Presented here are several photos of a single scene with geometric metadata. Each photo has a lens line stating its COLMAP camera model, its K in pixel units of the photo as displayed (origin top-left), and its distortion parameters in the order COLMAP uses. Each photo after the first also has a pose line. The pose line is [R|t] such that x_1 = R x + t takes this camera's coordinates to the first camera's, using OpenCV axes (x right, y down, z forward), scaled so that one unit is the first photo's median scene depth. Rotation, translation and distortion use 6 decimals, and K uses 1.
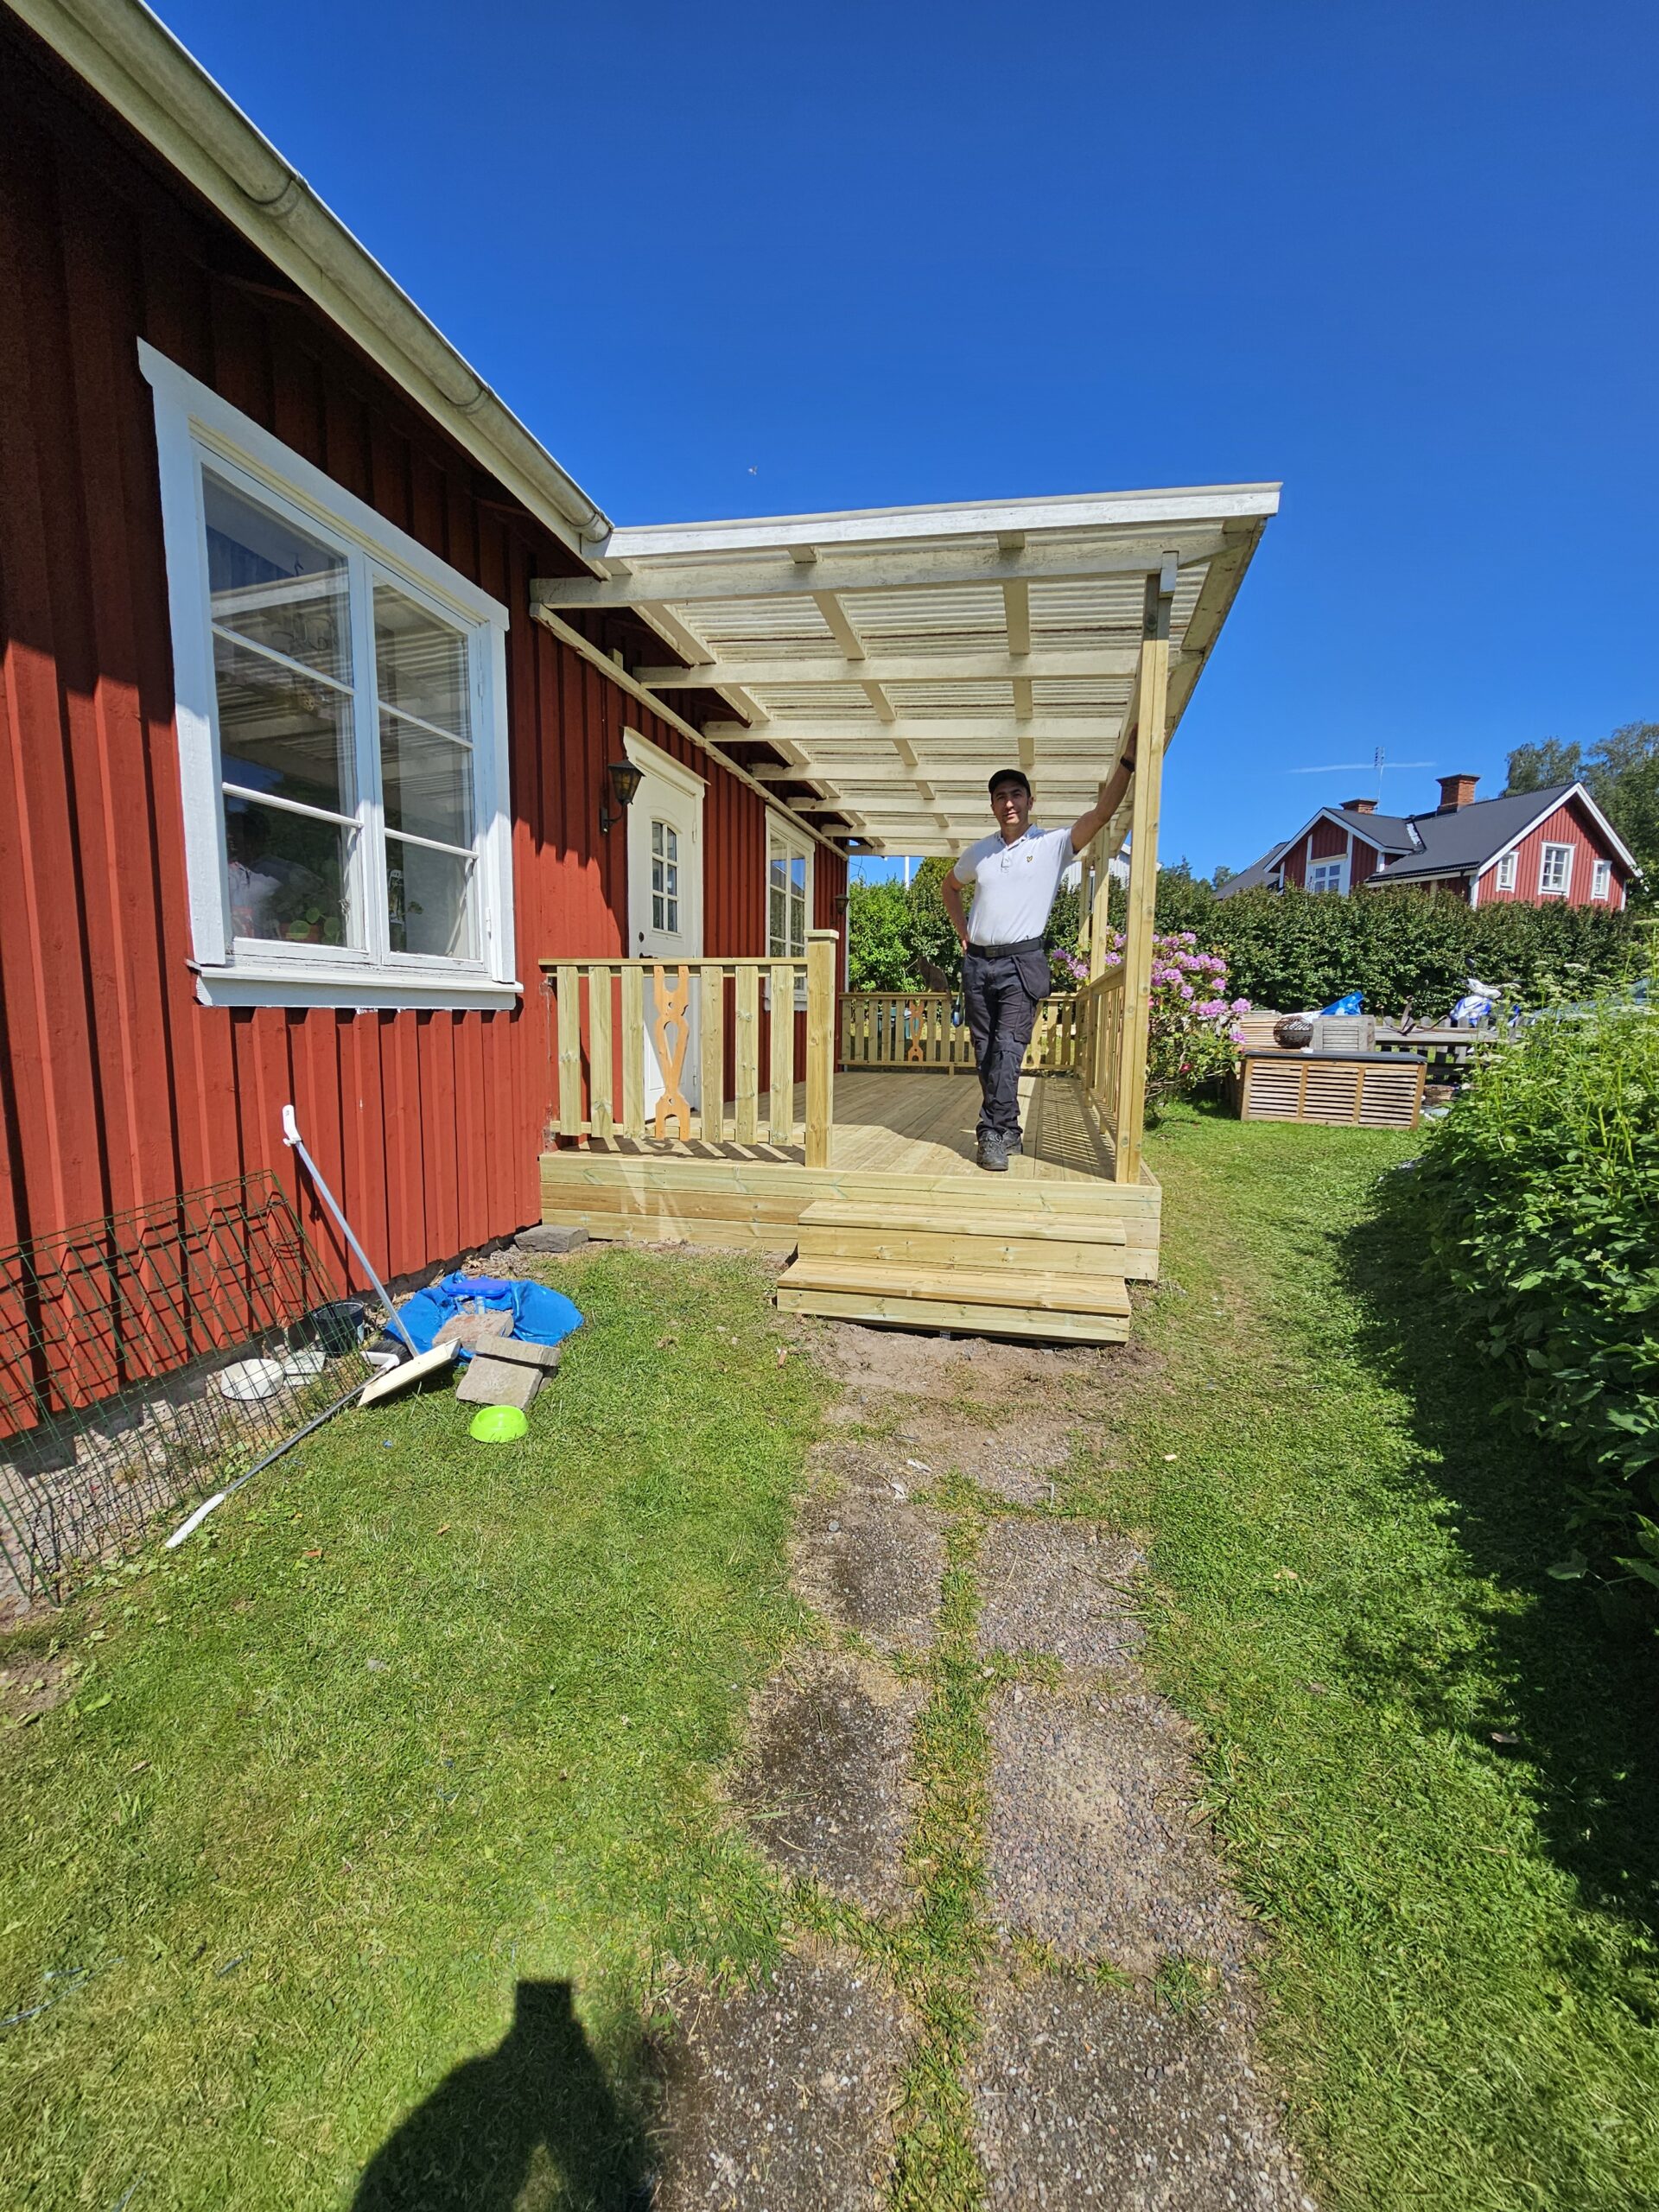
lens RADIAL K [[896.7, 0, 826.3], [0, 896.7, 1118.3], [0, 0, 1]] dist [0.002059, -0.000106]
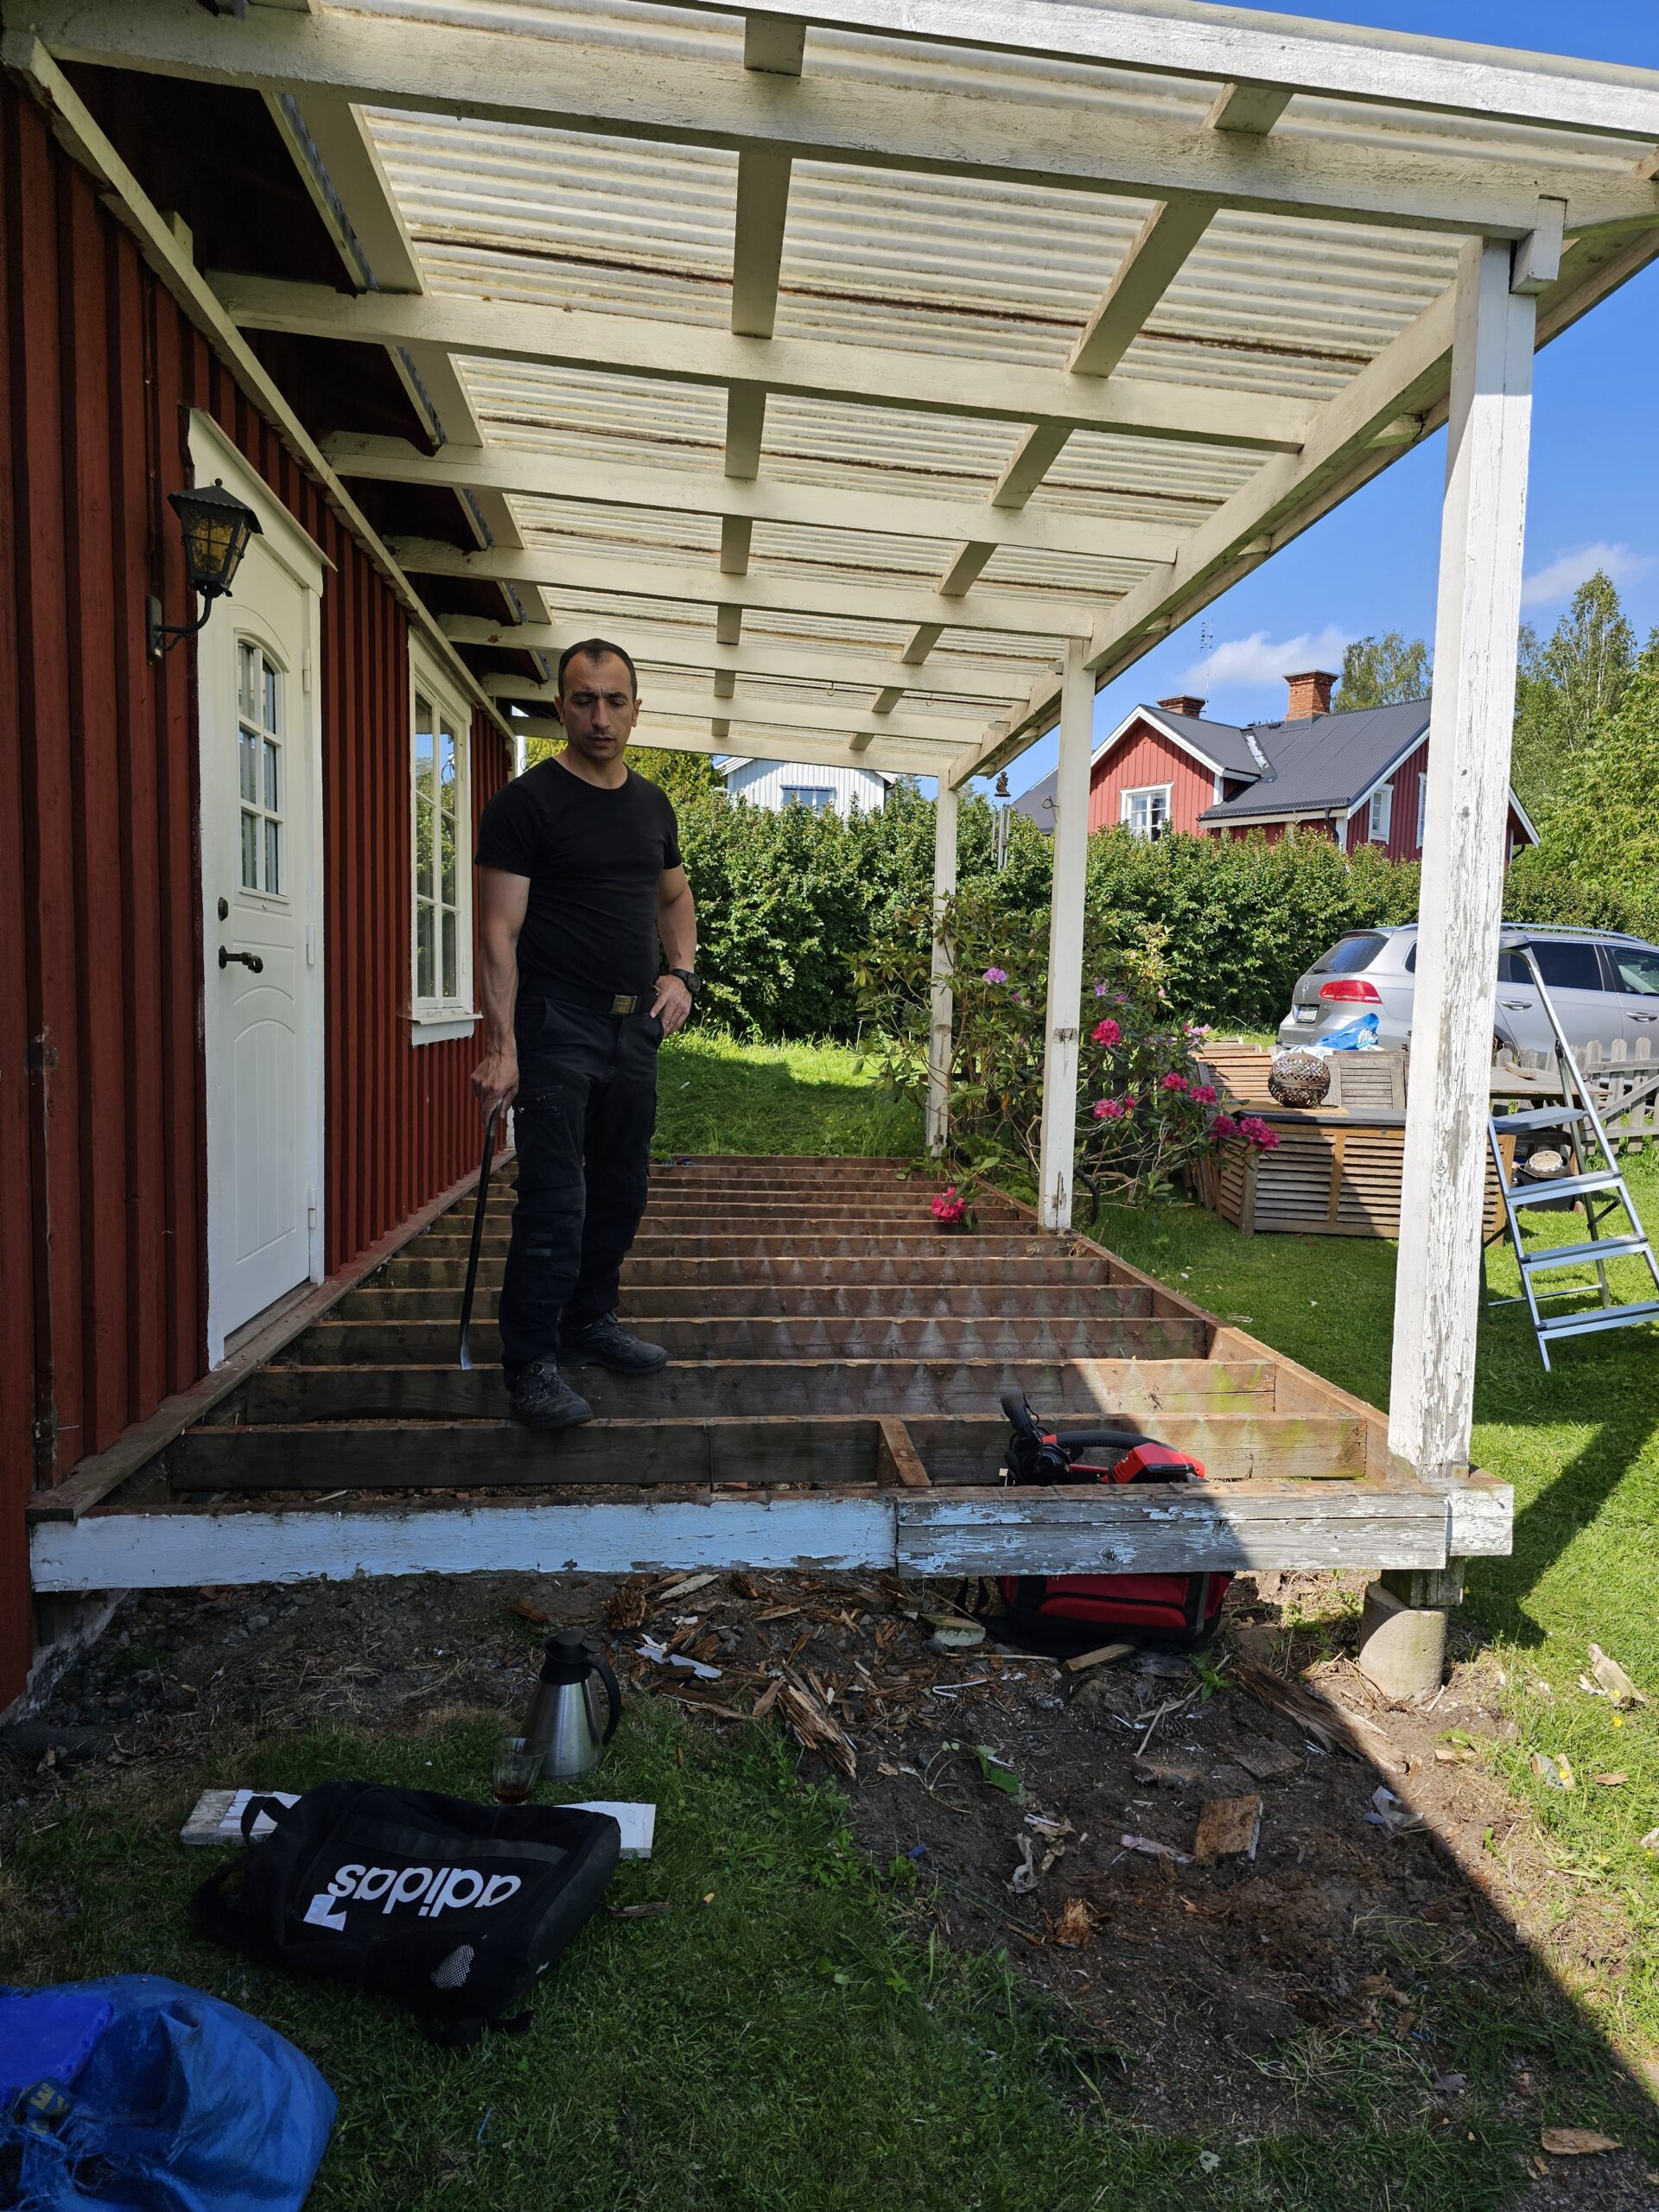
lens RADIAL K [[1467.6, 0, 851.0], [0, 1467.6, 1129.4], [0, 0, 1]] dist [0.064274, -0.052214]
pose [[0.941844, -0.018592, 0.335536, -0.181430], [0.026523, 0.999466, -0.019068, -0.084091], [-0.335002, 0.026859, 0.941835, 0.265433]]
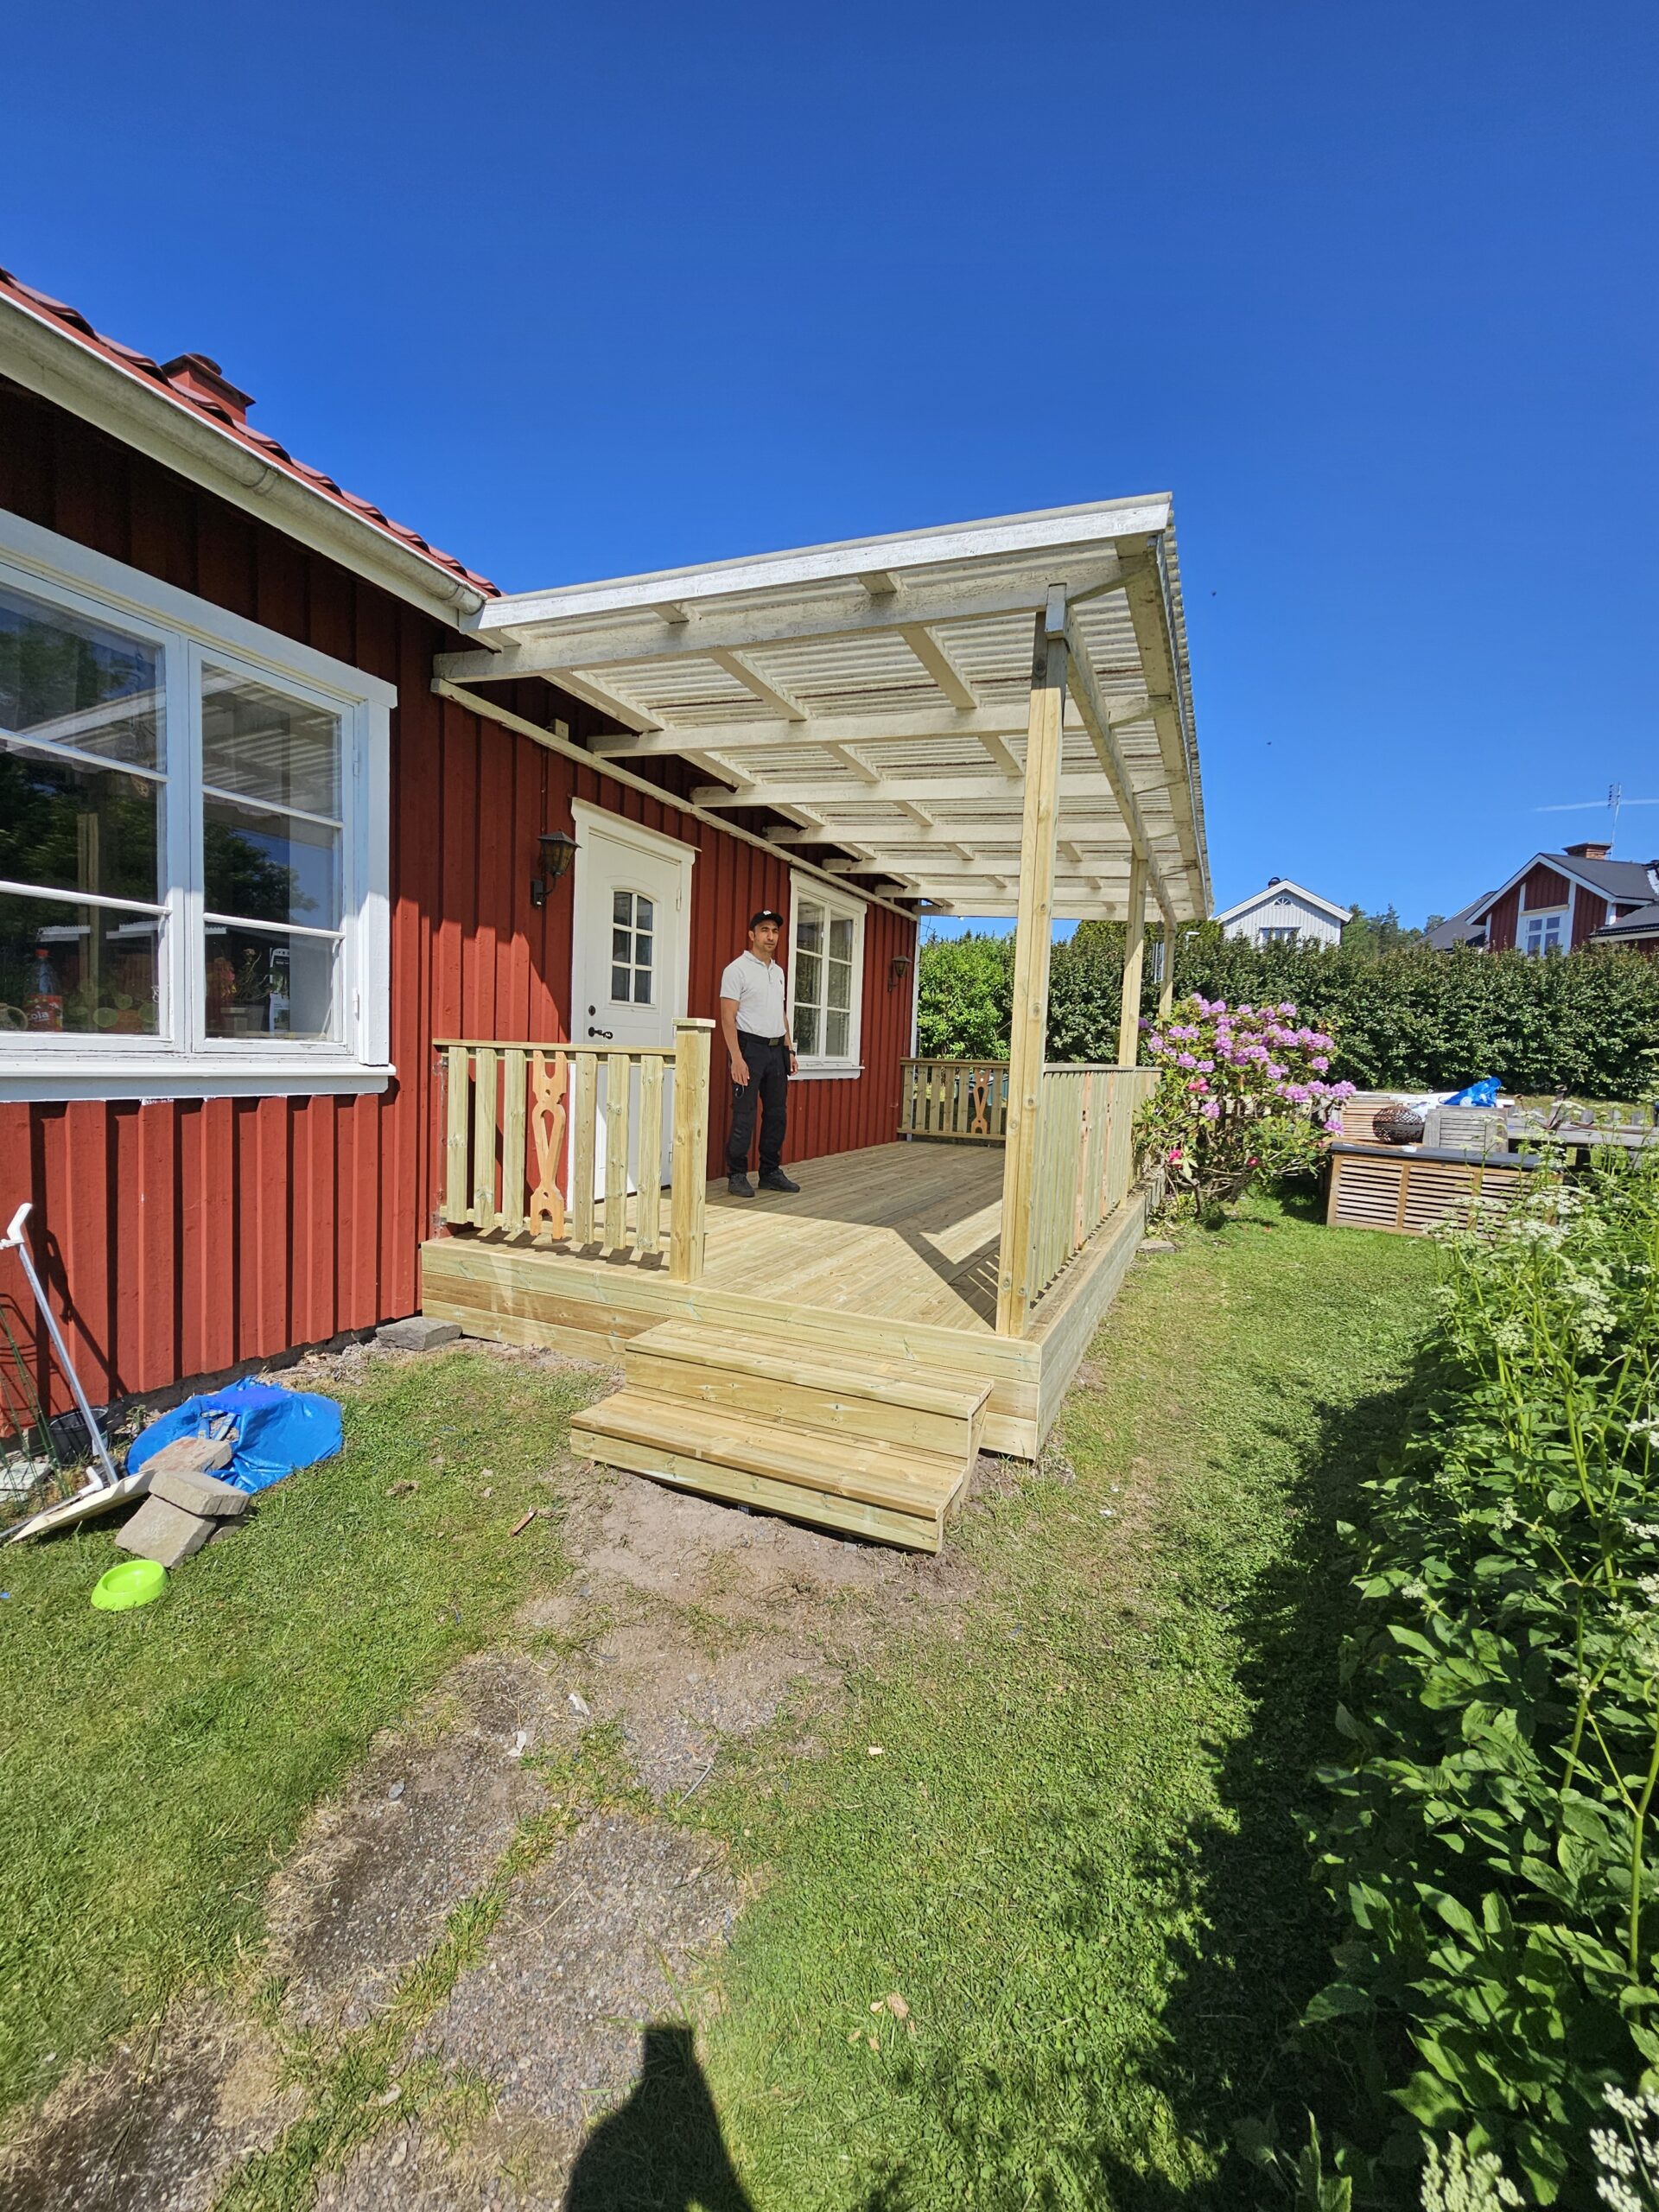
lens RADIAL K [[896.7, 0, 827.0], [0, 896.7, 1119.0], [0, 0, 1]] dist [0.002059, -0.000106]
pose [[0.982567, 0.040763, -0.181383, 0.243011], [-0.049780, 0.997726, -0.045438, -0.060888], [0.179118, 0.053676, 0.982362, 0.118689]]
